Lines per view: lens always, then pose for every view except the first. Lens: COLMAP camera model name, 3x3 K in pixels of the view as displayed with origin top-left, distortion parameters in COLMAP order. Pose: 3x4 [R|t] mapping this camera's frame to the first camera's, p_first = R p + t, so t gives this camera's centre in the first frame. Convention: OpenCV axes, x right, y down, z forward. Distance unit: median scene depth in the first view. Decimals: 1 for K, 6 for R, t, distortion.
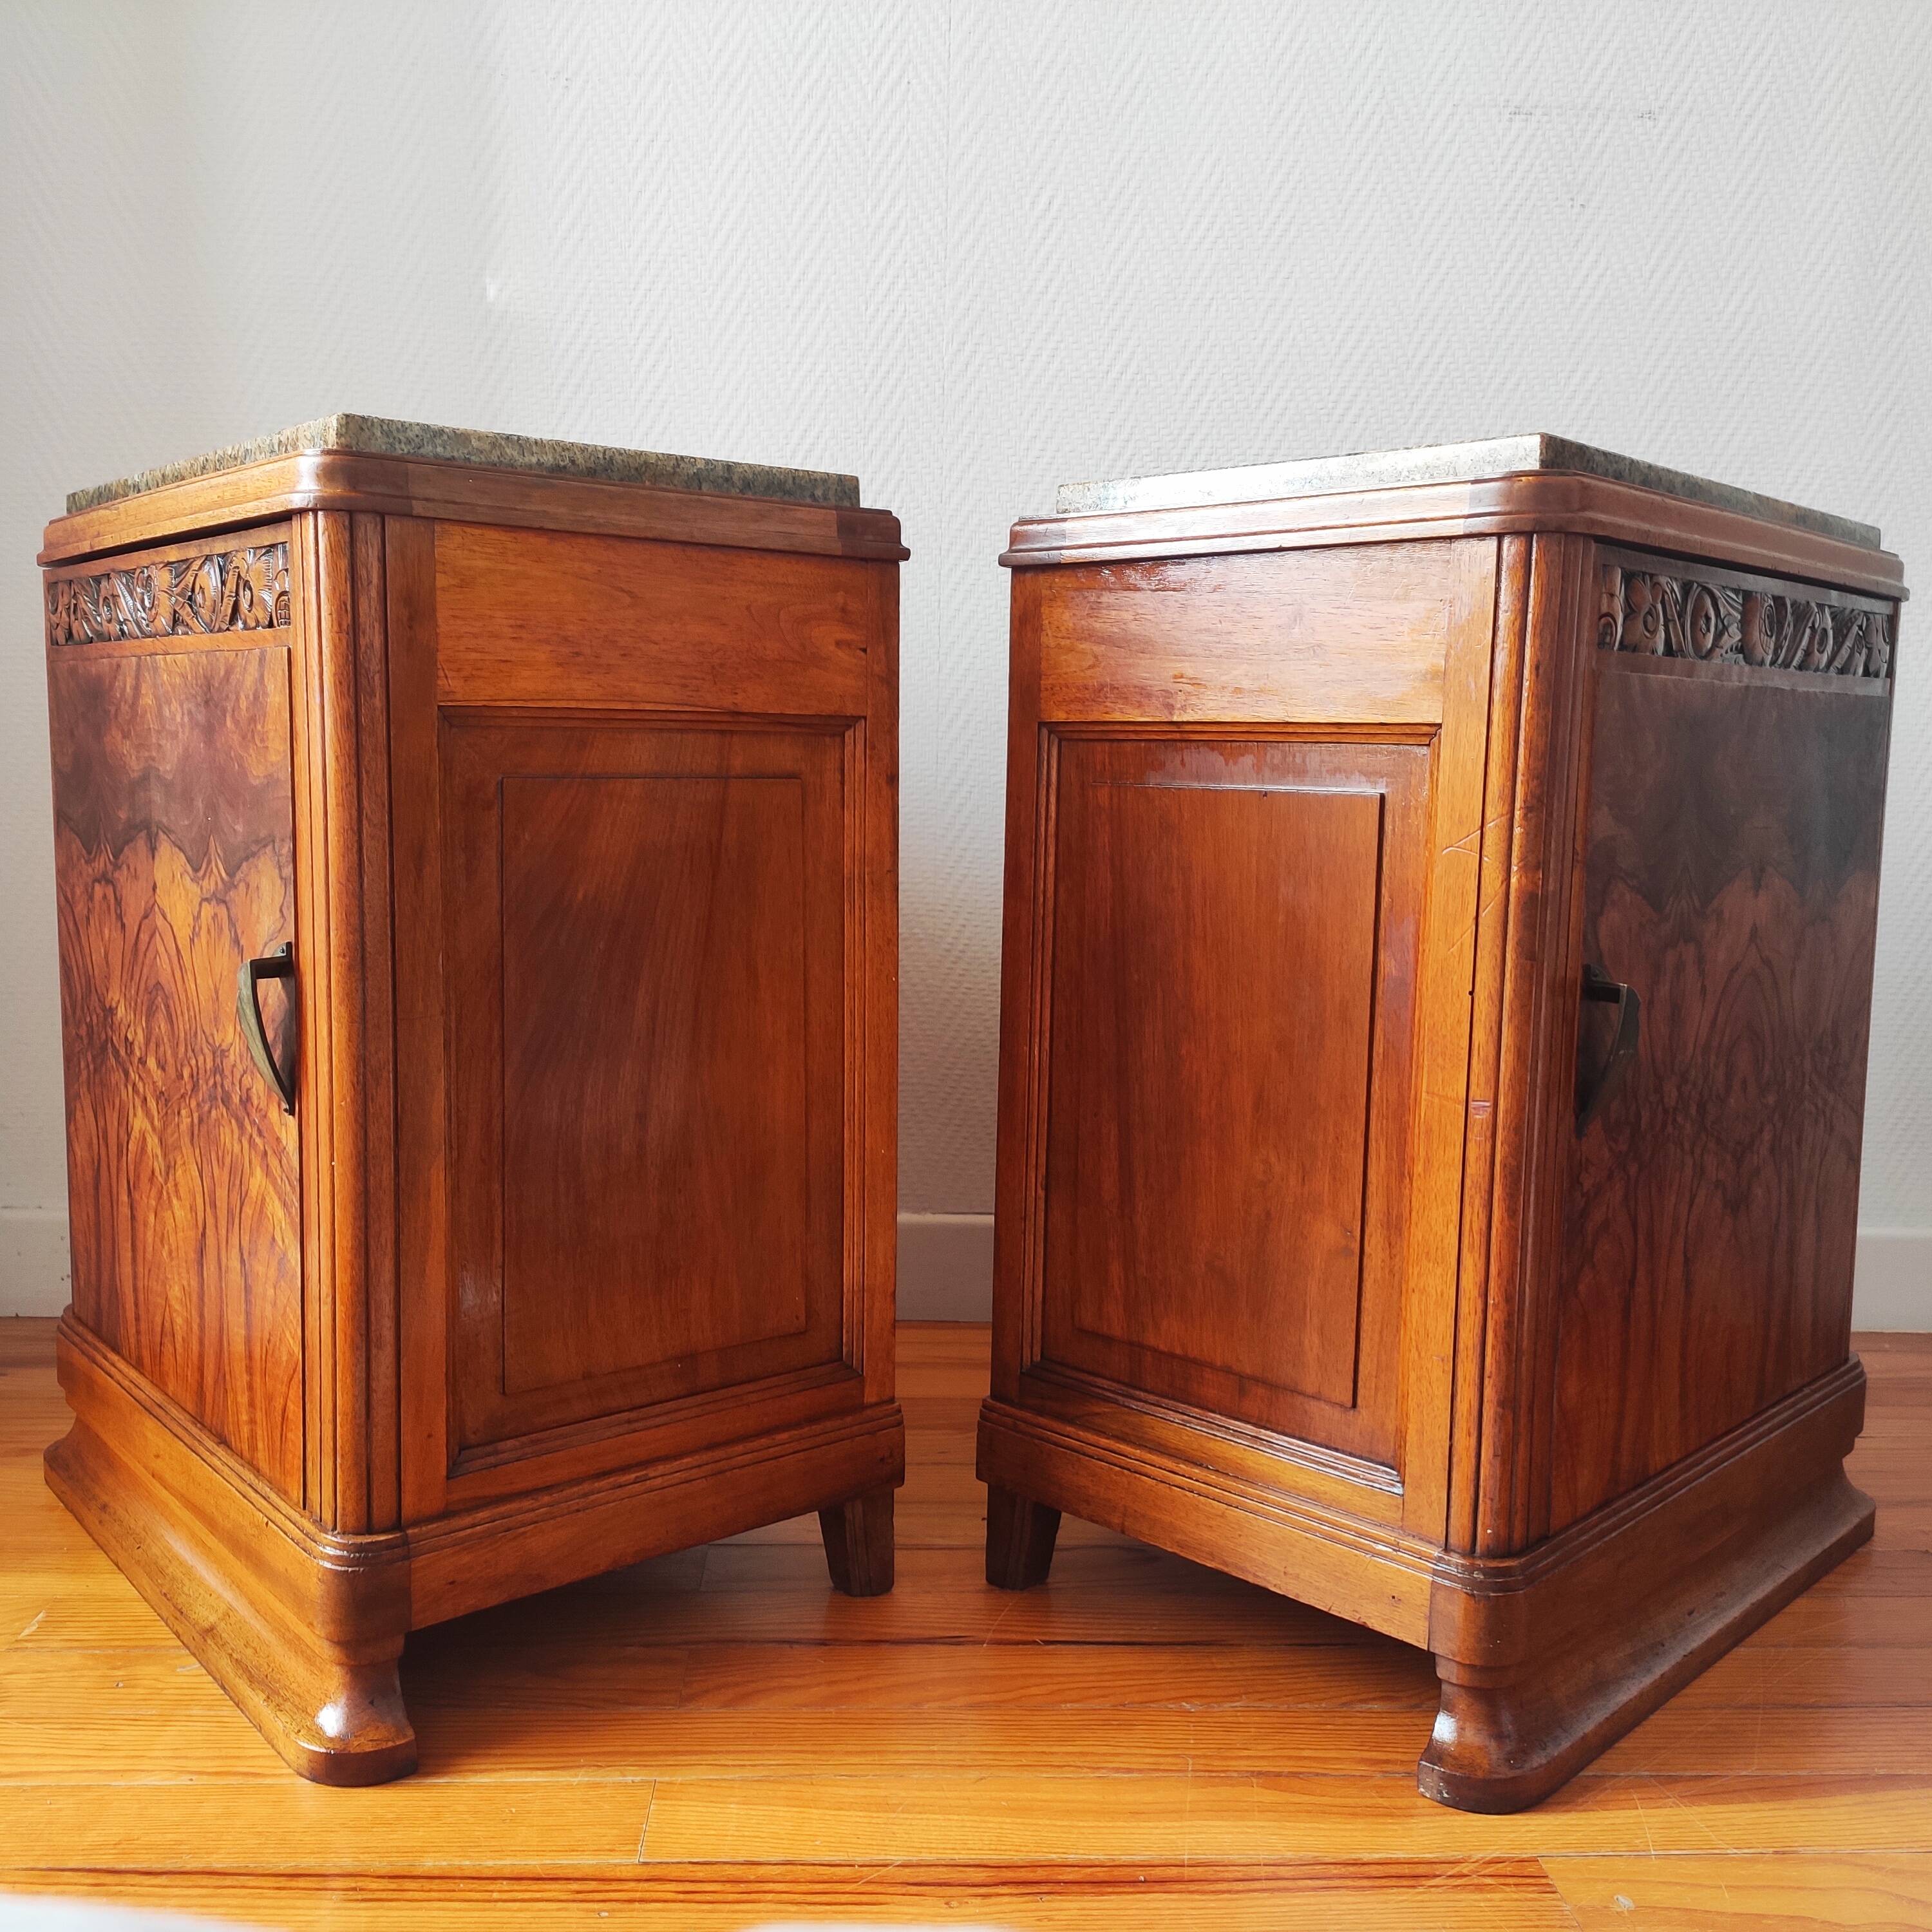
lens RADIAL K [[1954.8, 0, 962.2], [0, 1954.8, 971.2], [0, 0, 1]] dist [0.039577, 0.000000]
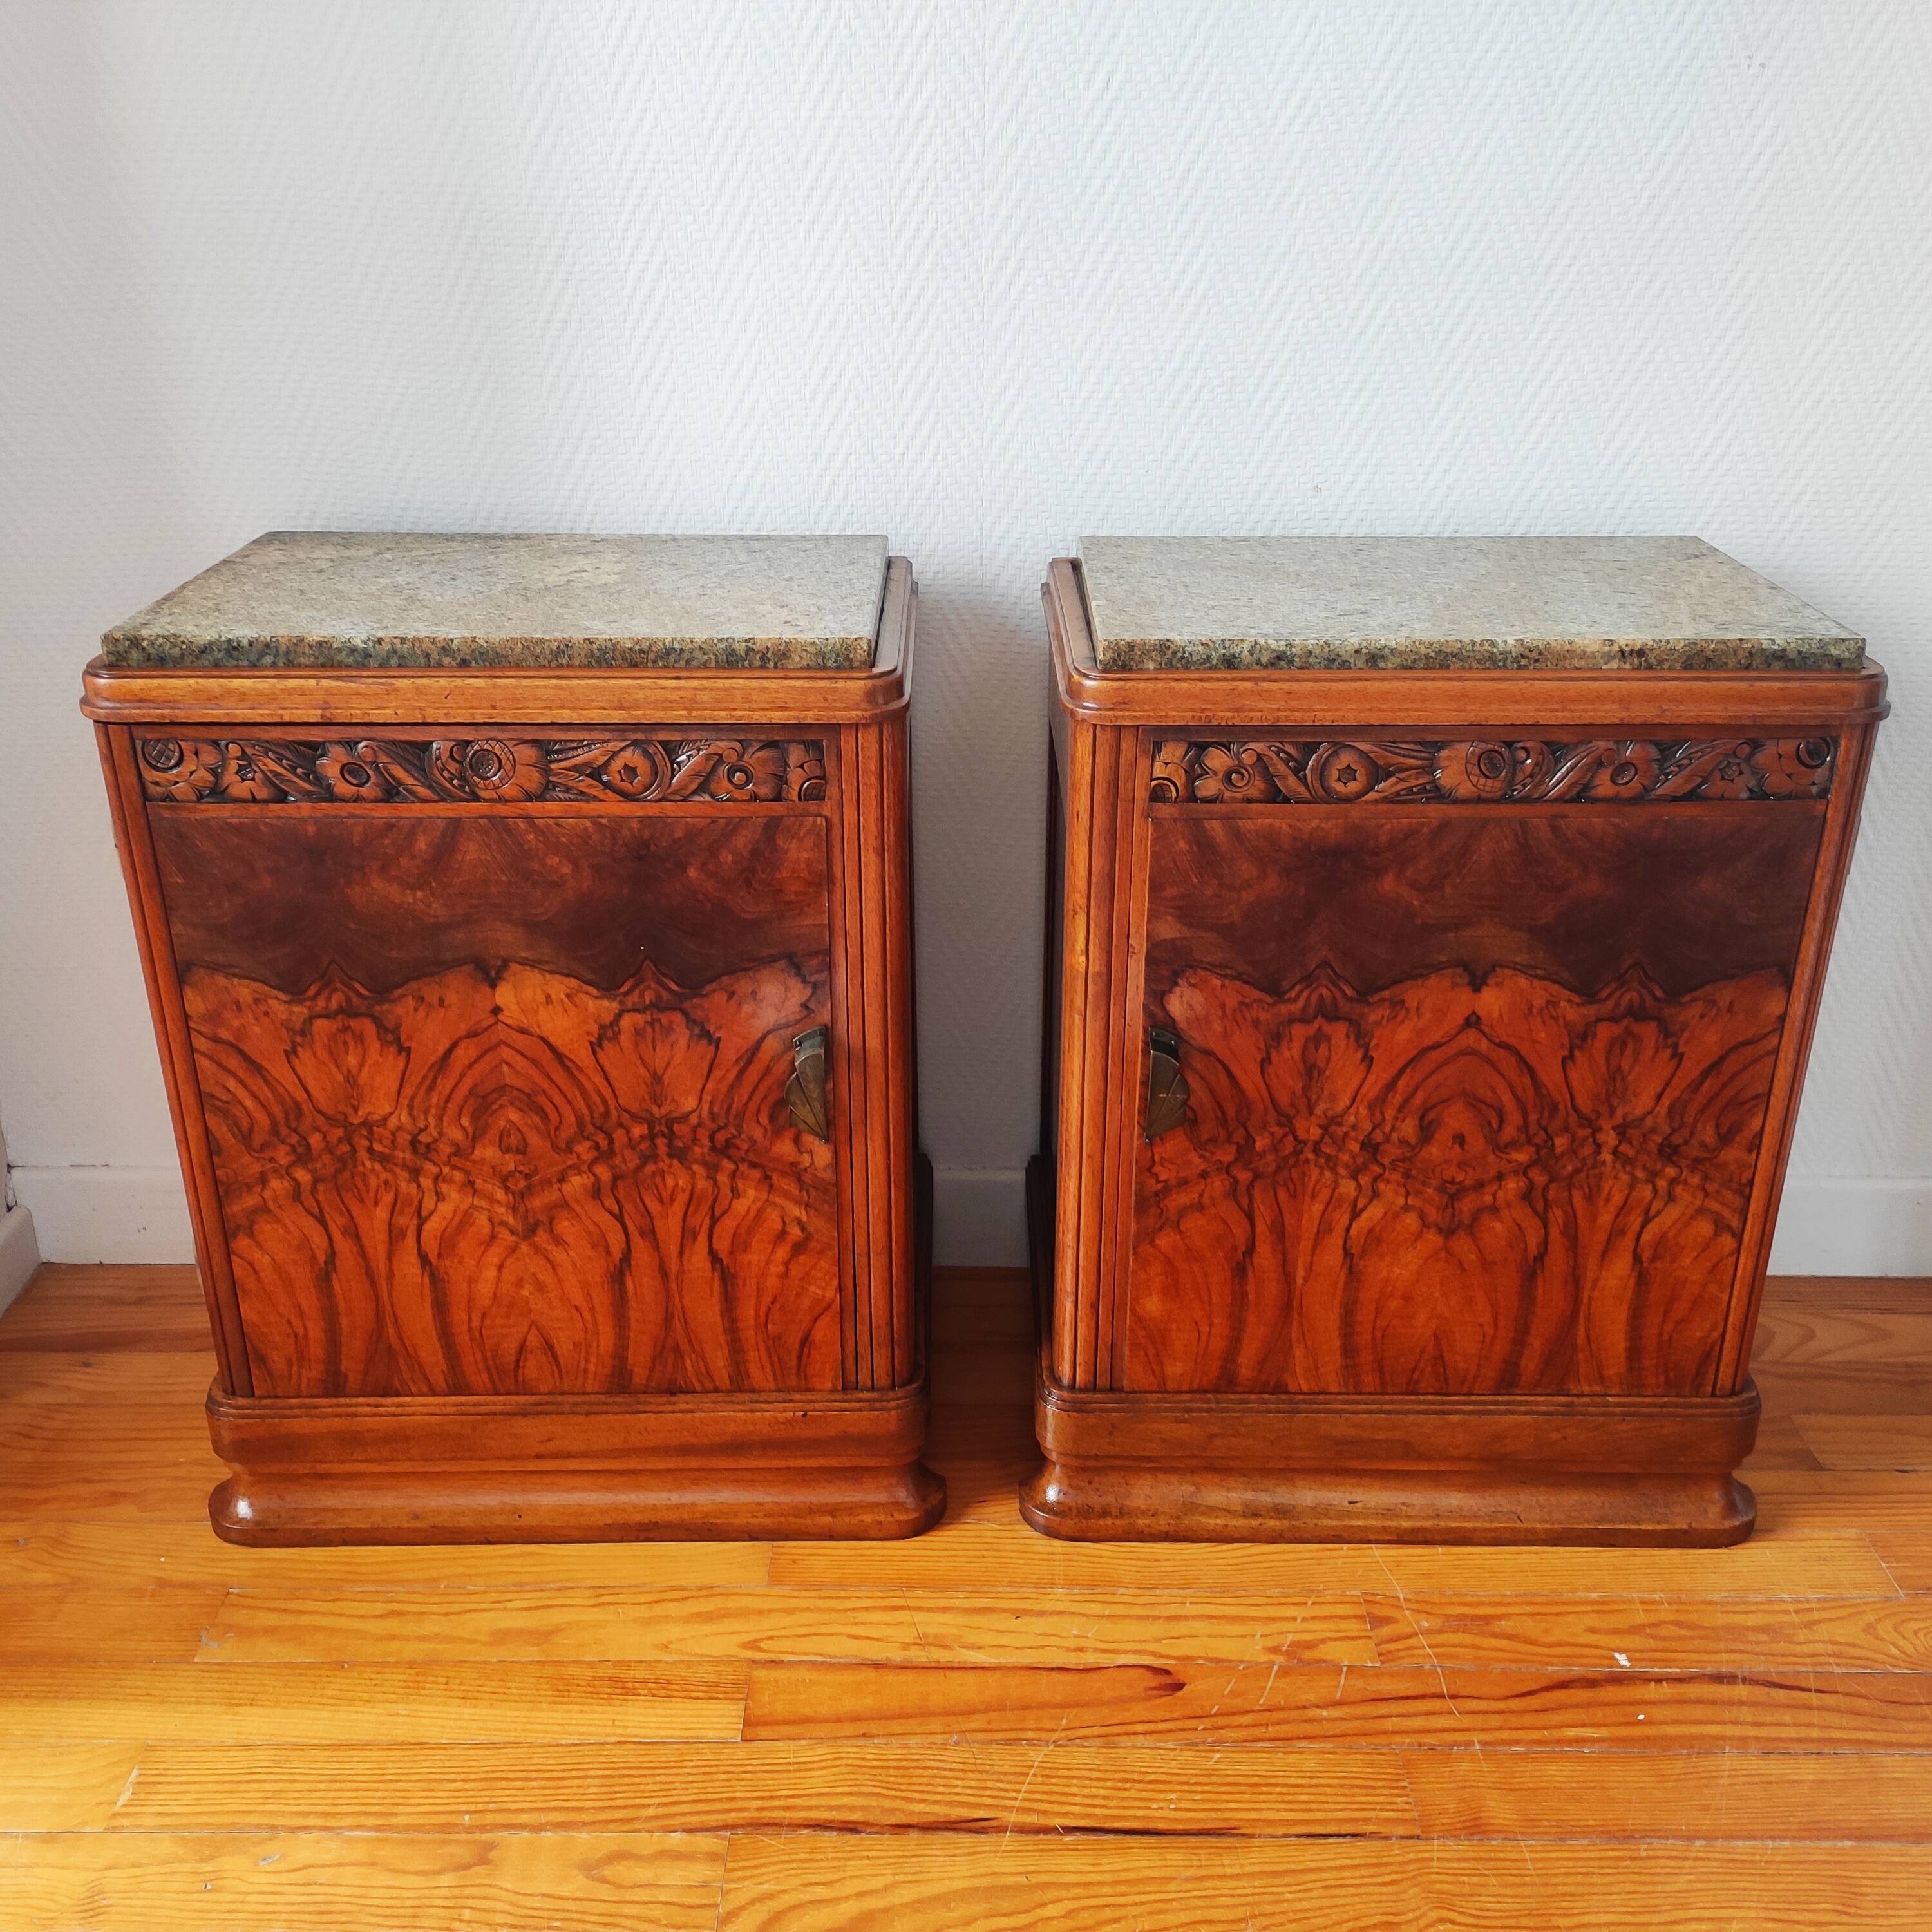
lens RADIAL K [[1954.8, 0, 962.1], [0, 1954.8, 975.0], [0, 0, 1]] dist [0.039577, 0.000000]
pose [[0.998456, 0.003319, -0.055458, 0.030164], [0.013689, 0.952741, 0.303474, -0.284149], [0.053844, -0.303765, 0.951224, 0.090276]]
